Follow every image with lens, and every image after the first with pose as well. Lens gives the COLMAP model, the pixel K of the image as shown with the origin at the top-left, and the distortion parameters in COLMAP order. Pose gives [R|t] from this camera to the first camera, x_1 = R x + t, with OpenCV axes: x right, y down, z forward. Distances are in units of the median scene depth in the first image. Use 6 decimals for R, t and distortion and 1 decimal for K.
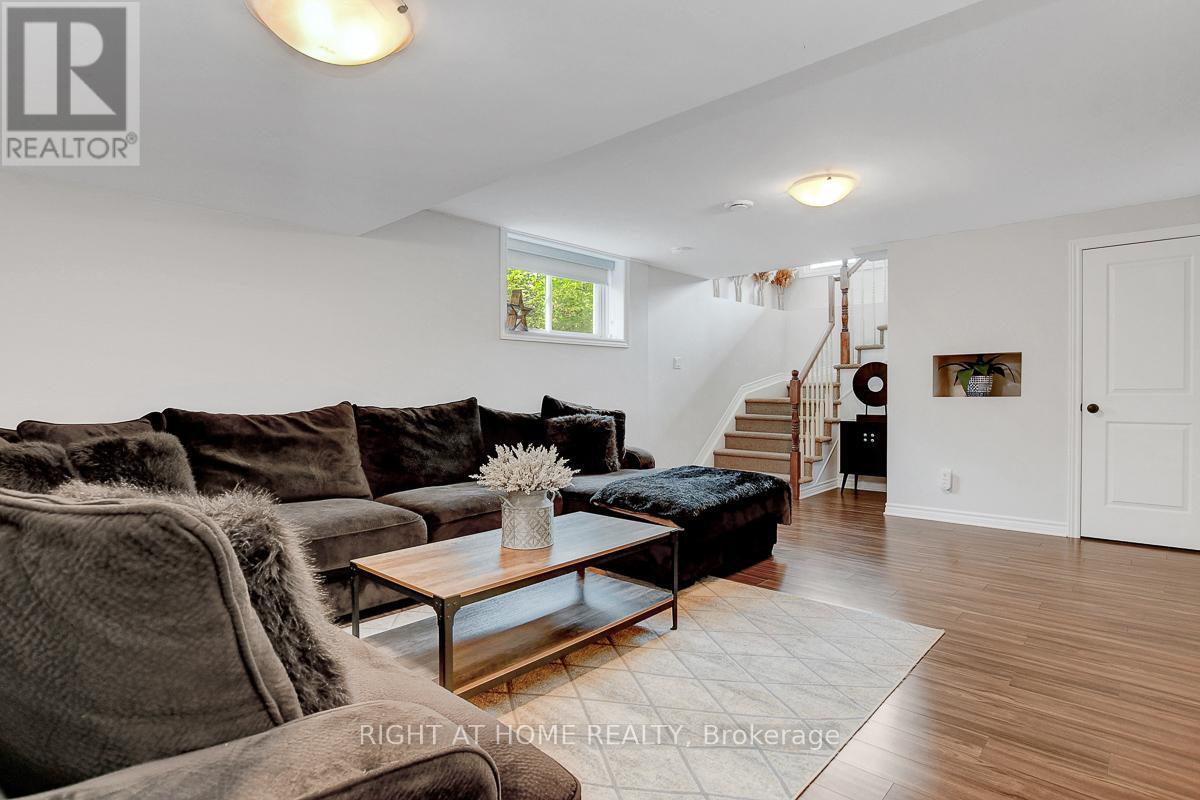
lens RADIAL K [[602.3, 0, 600.0], [0, 602.3, 400.0], [0, 0, 1]] dist [-0.004219, -0.000666]
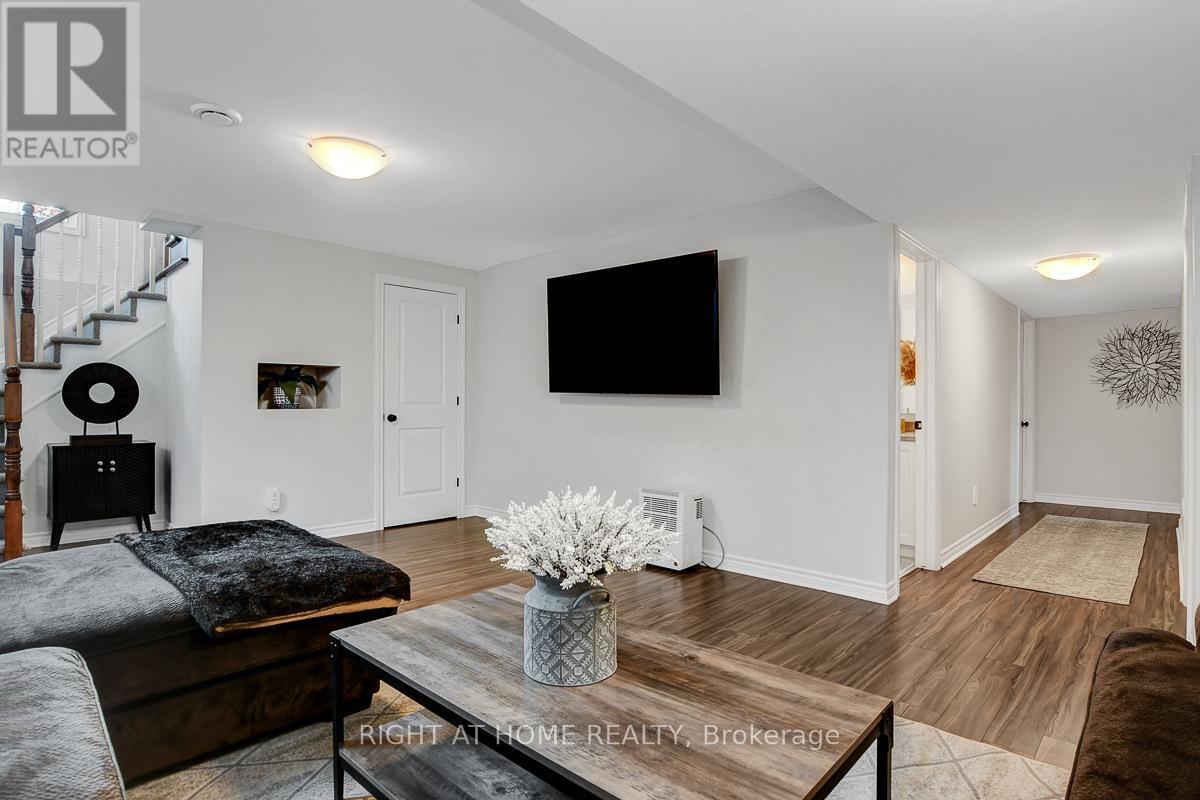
lens RADIAL K [[624.2, 0, 600.0], [0, 624.2, 400.0], [0, 0, 1]] dist [-0.026607, -0.000465]
pose [[0.010858, 0.011986, 0.999869, -0.427197], [0.012420, 0.999849, -0.012121, -0.001640], [-0.999864, 0.012550, 0.010707, 0.586360]]
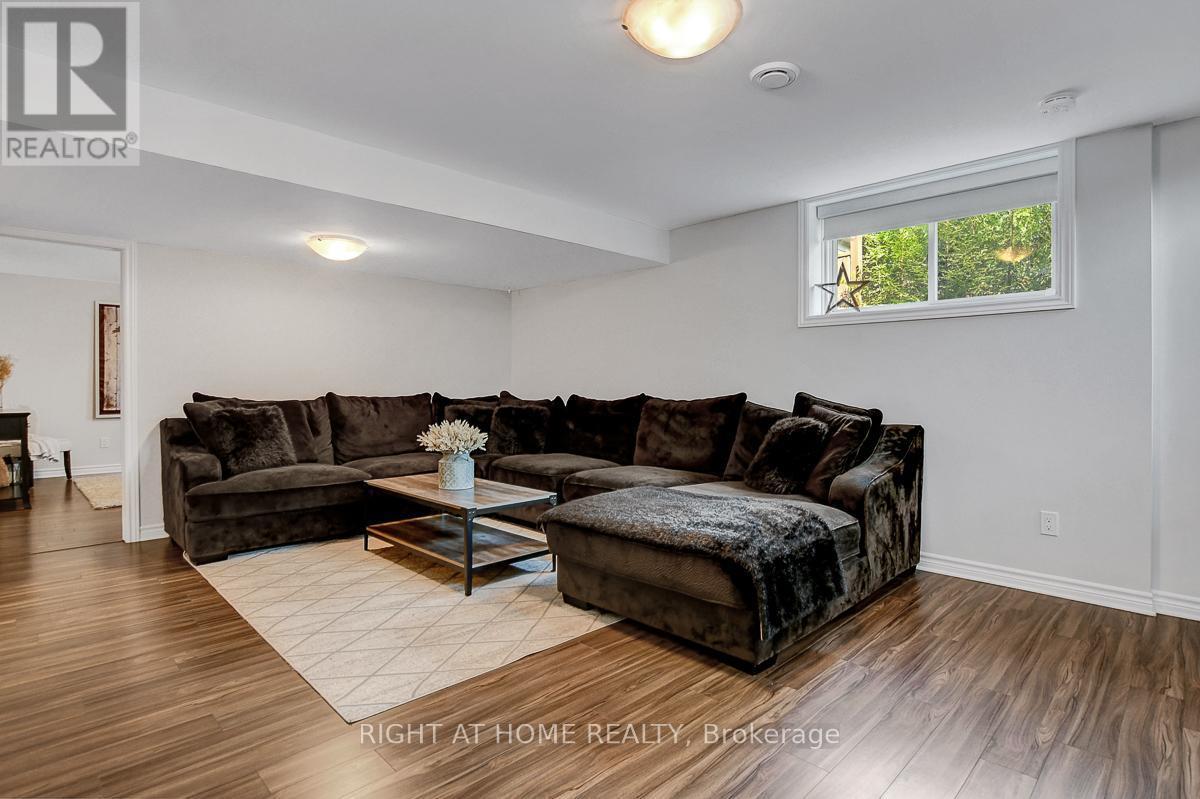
lens RADIAL K [[602.3, 0, 600.0], [0, 602.3, 399.5], [0, 0, 1]] dist [-0.004219, -0.000666]
pose [[-0.052432, 0.018985, -0.998444, 0.818070], [-0.012104, 0.999734, 0.019645, -0.009797], [0.998551, 0.013115, -0.052188, 0.861892]]
